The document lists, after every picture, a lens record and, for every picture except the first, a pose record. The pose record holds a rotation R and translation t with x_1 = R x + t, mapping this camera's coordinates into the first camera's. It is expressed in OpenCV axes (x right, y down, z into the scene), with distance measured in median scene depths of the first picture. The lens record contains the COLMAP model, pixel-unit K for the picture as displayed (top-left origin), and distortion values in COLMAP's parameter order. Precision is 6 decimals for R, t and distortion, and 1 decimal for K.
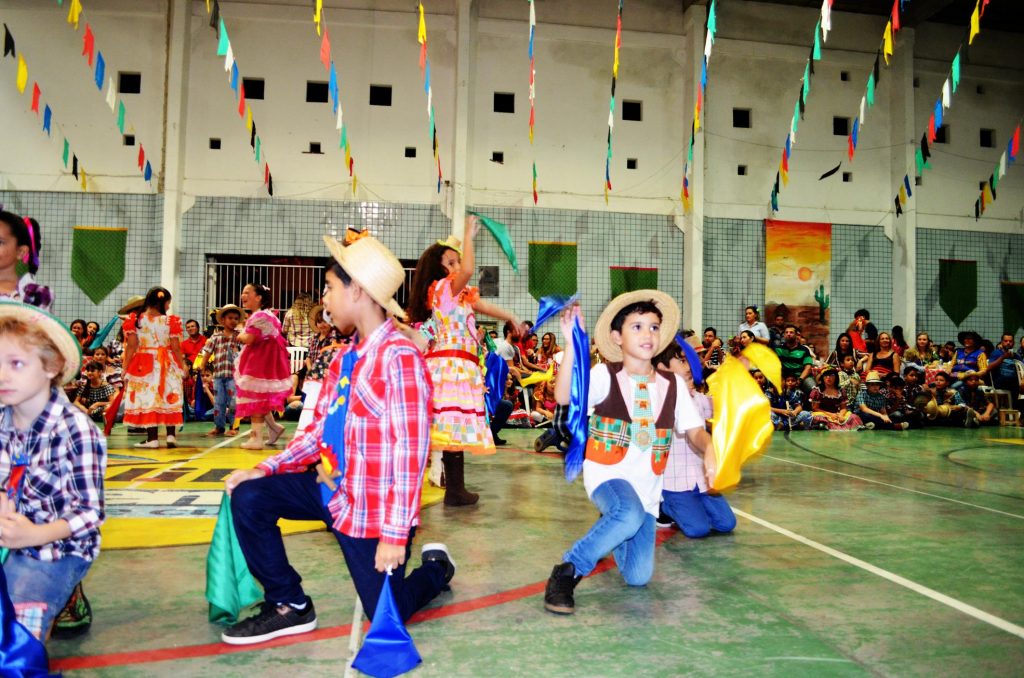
lens RADIAL K [[808.1, 0, 513.0], [0, 808.1, 342.4], [0, 0, 1]] dist [-0.080418, 0.009955]
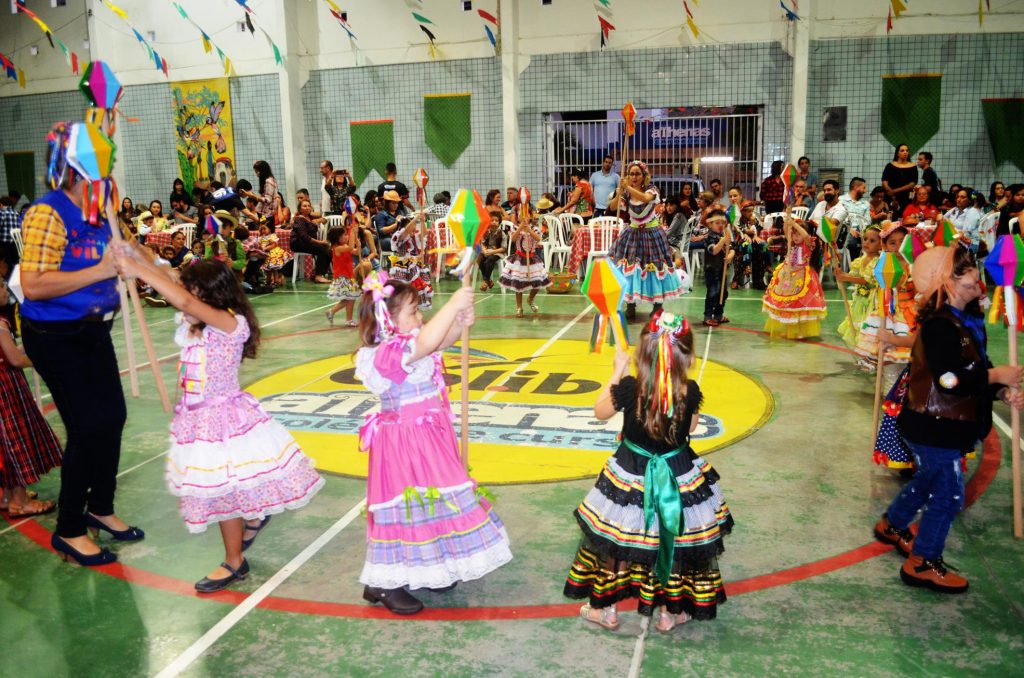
lens RADIAL K [[829.9, 0, 511.6], [0, 829.9, 343.9], [0, 0, 1]] dist [-0.080305, 0.012546]
pose [[0.915153, 0.043328, -0.400771, 0.015624], [0.047493, 0.975693, 0.213932, -0.046858], [0.400299, -0.214814, 0.890851, -0.024720]]
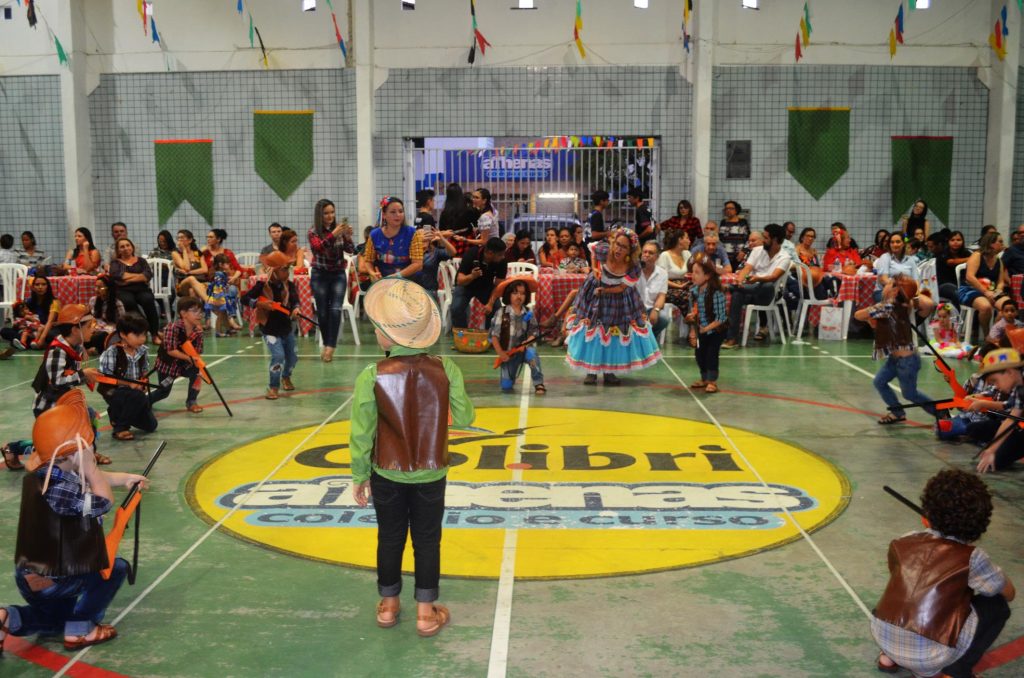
lens RADIAL K [[1016.7, 0, 509.3], [0, 1016.7, 340.4], [0, 0, 1]] dist [-0.063534, 0.013257]
pose [[0.983772, 0.003664, -0.179385, -0.073601], [0.023383, 0.988647, 0.148428, -0.051502], [0.177892, -0.150214, 0.972518, -0.064761]]
